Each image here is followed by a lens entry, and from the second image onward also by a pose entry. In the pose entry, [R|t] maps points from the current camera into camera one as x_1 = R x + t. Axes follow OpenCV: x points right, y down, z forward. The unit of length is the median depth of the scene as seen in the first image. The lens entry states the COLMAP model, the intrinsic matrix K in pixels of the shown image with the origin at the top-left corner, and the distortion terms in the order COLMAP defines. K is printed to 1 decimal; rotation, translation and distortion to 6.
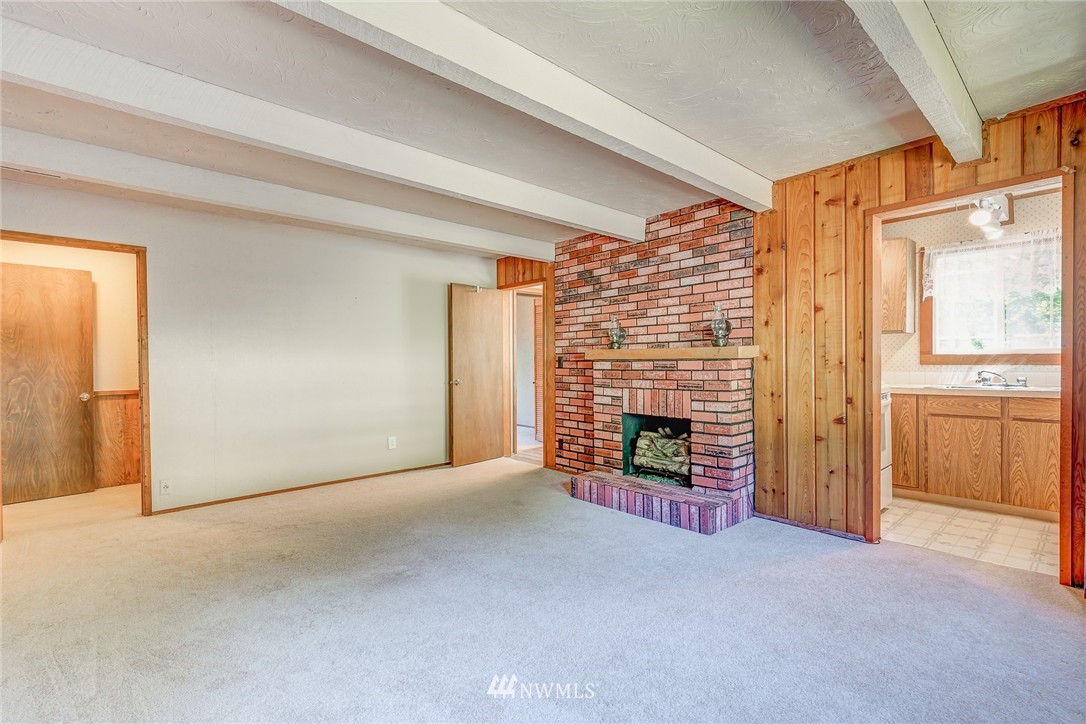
lens RADIAL K [[500.3, 0, 535.4], [0, 500.3, 365.5], [0, 0, 1]] dist [0.007226, -0.000638]
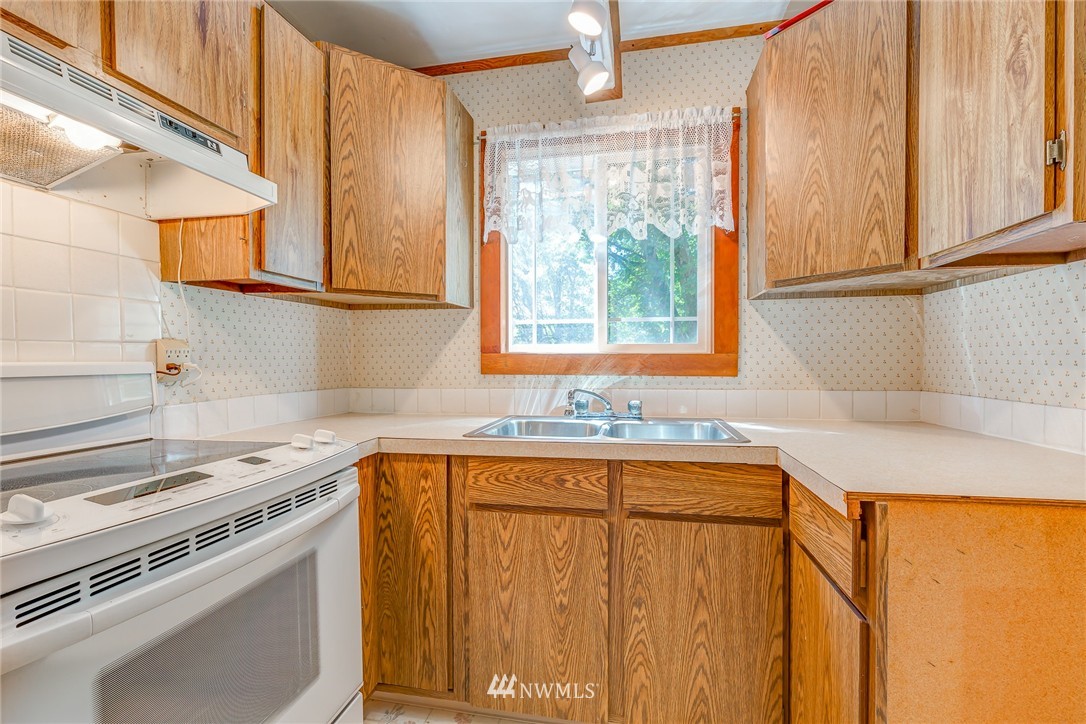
lens RADIAL K [[500.3, 0, 544.8], [0, 500.3, 365.1], [0, 0, 1]] dist [0.007226, -0.000638]
pose [[0.796498, 0.003546, 0.604631, 0.592216], [0.000367, 0.999980, -0.006348, -0.008271], [-0.604641, 0.005278, 0.796480, 0.655157]]
